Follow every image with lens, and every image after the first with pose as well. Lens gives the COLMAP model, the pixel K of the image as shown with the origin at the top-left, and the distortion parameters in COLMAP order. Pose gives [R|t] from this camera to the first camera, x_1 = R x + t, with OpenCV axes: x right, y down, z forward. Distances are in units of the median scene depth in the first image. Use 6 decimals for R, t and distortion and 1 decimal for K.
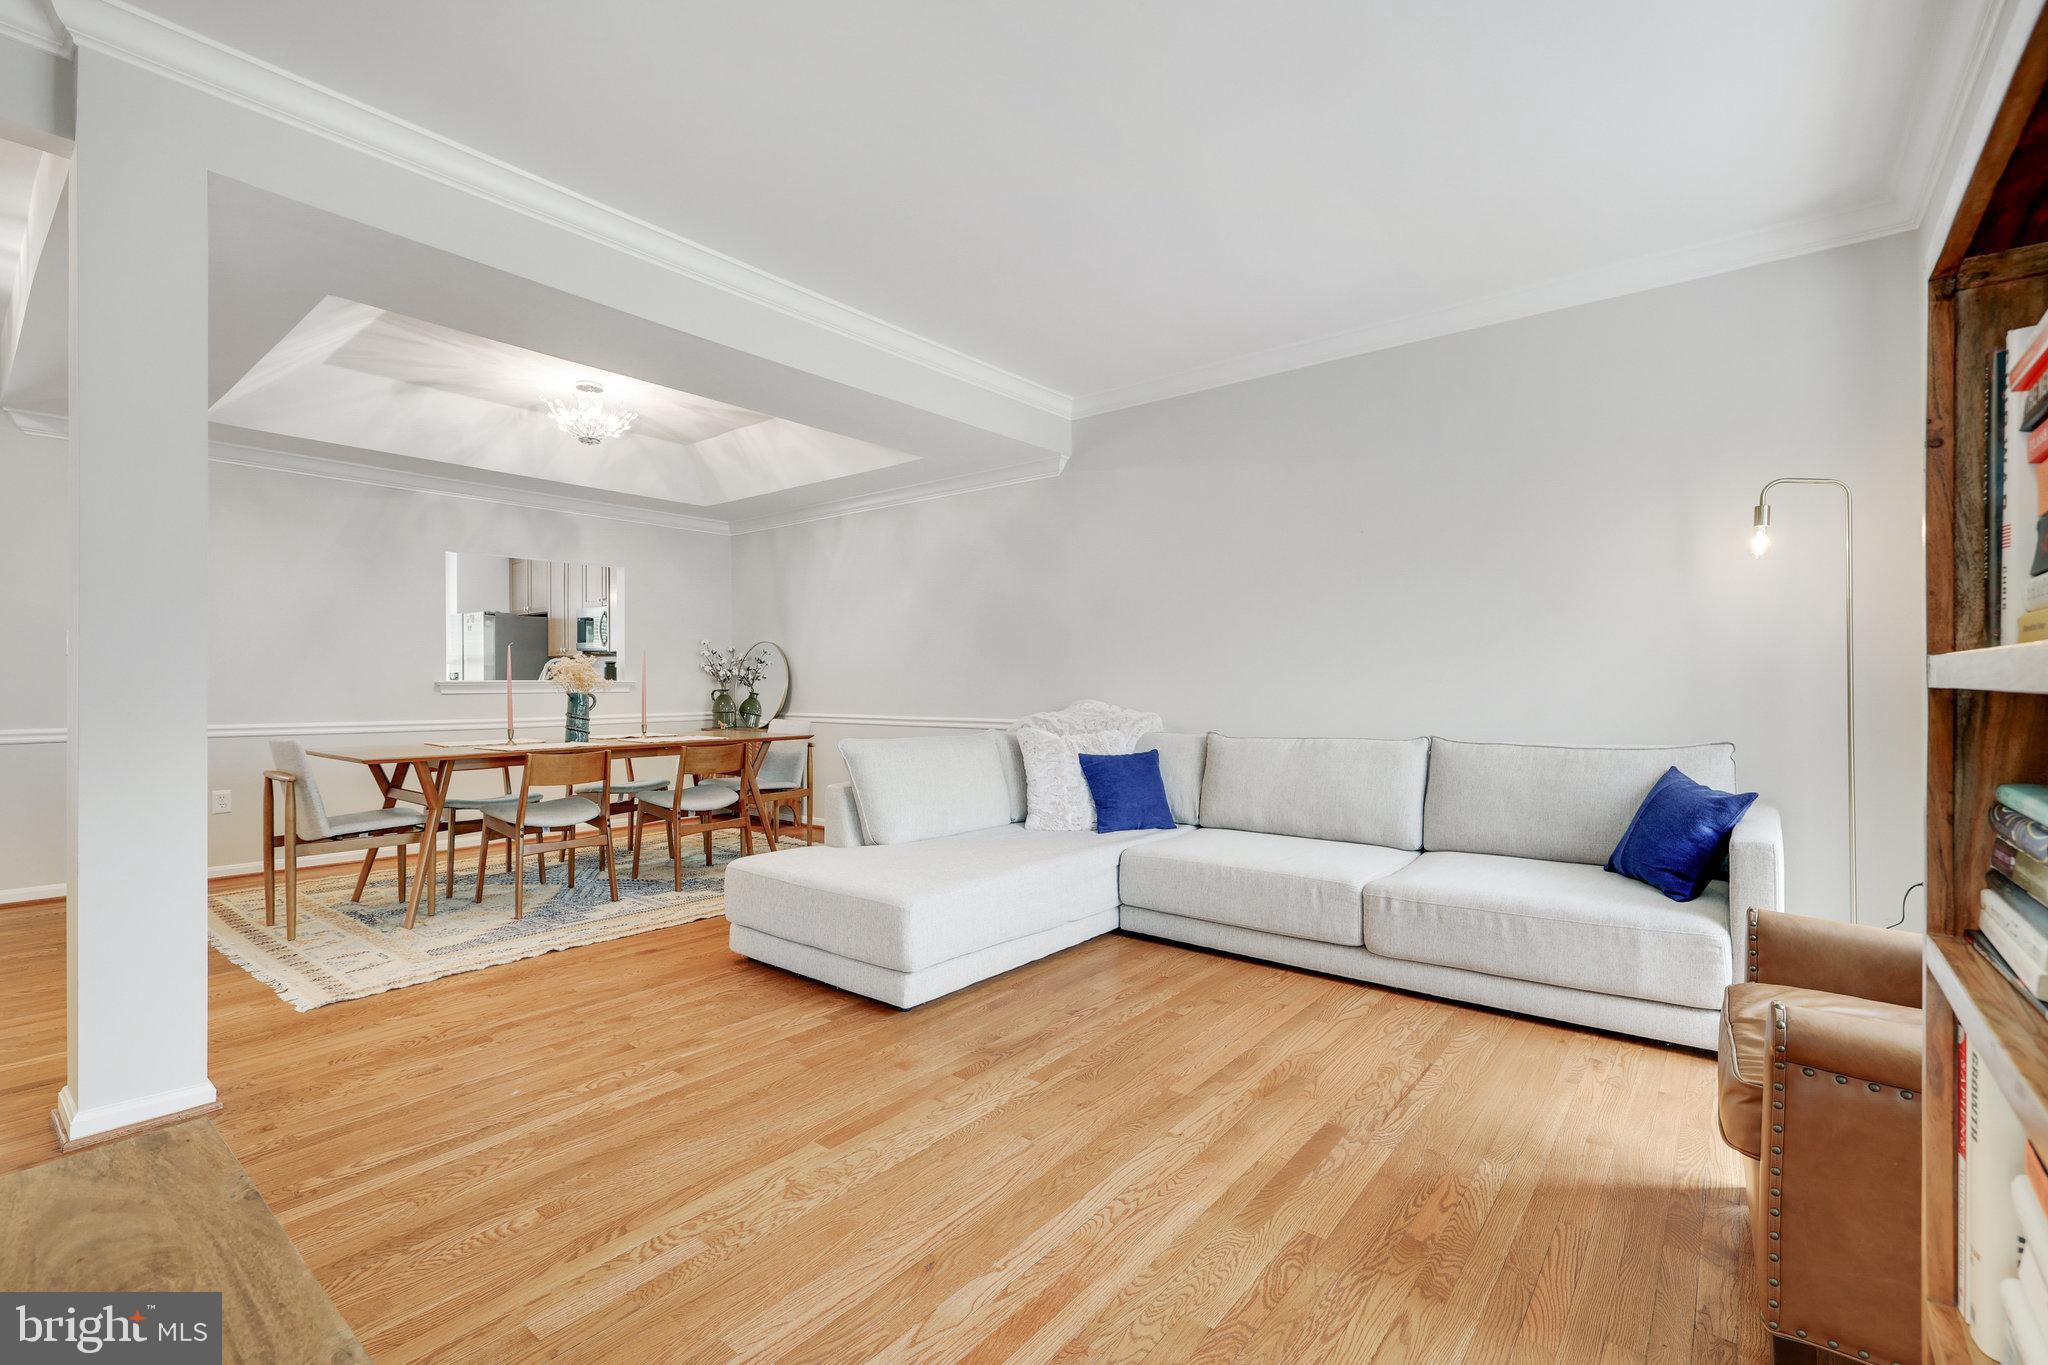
lens RADIAL K [[890.2, 0, 1020.7], [0, 890.2, 679.8], [0, 0, 1]] dist [0.001946, 0.000118]
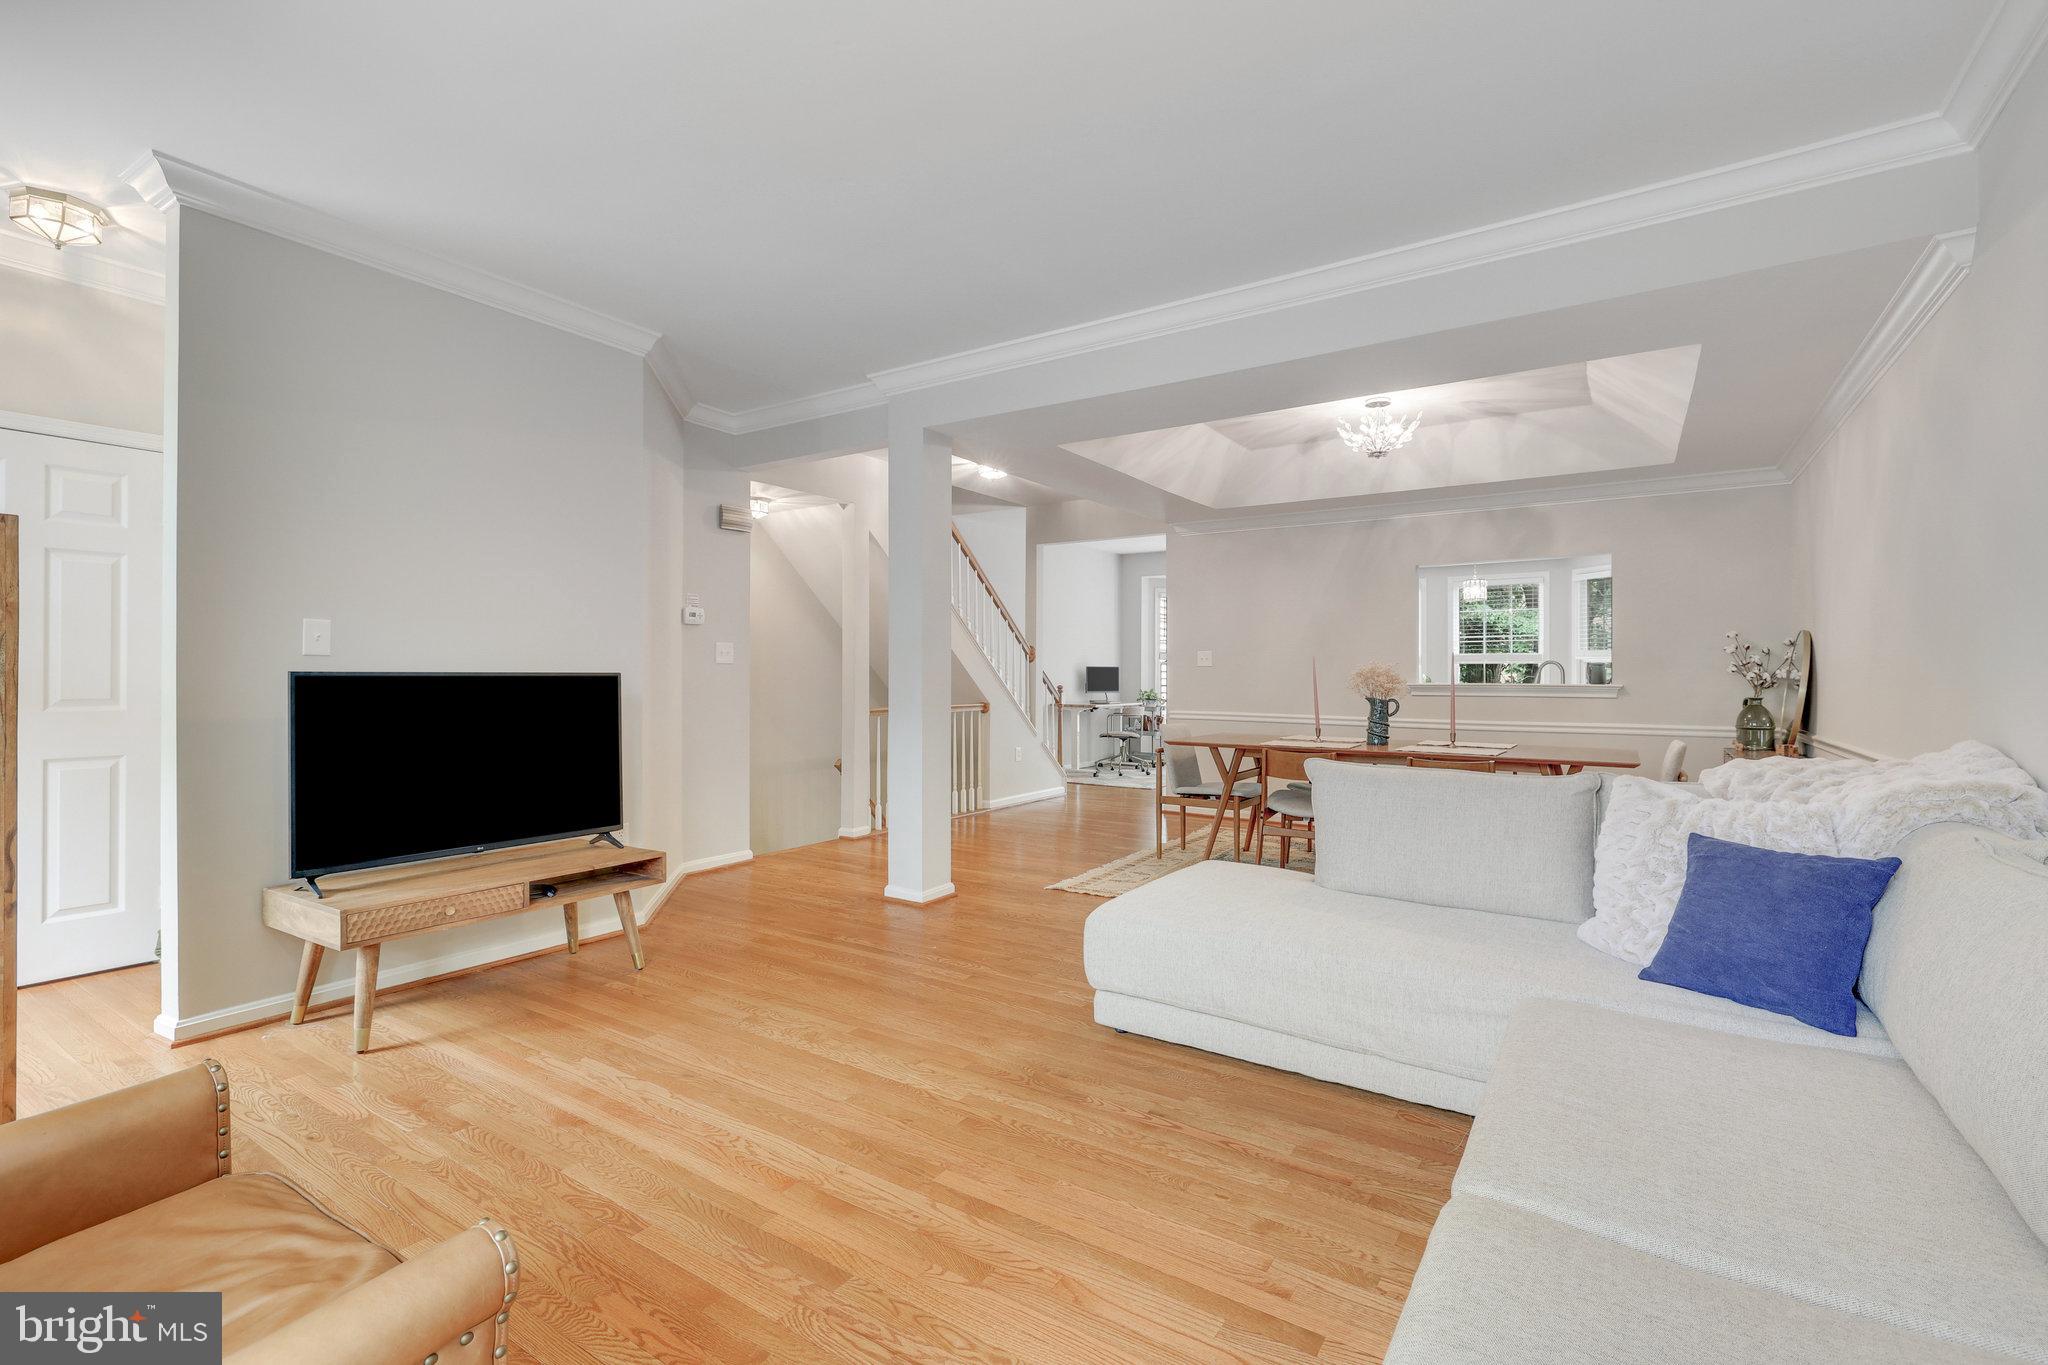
lens RADIAL K [[912.7, 0, 1030.7], [0, 912.7, 673.1], [0, 0, 1]] dist [-0.000861, -0.000370]
pose [[0.107247, -0.000690, -0.994232, 0.830553], [-0.001634, 0.999998, -0.000870, -0.020505], [0.994231, 0.001718, 0.107246, 0.769219]]
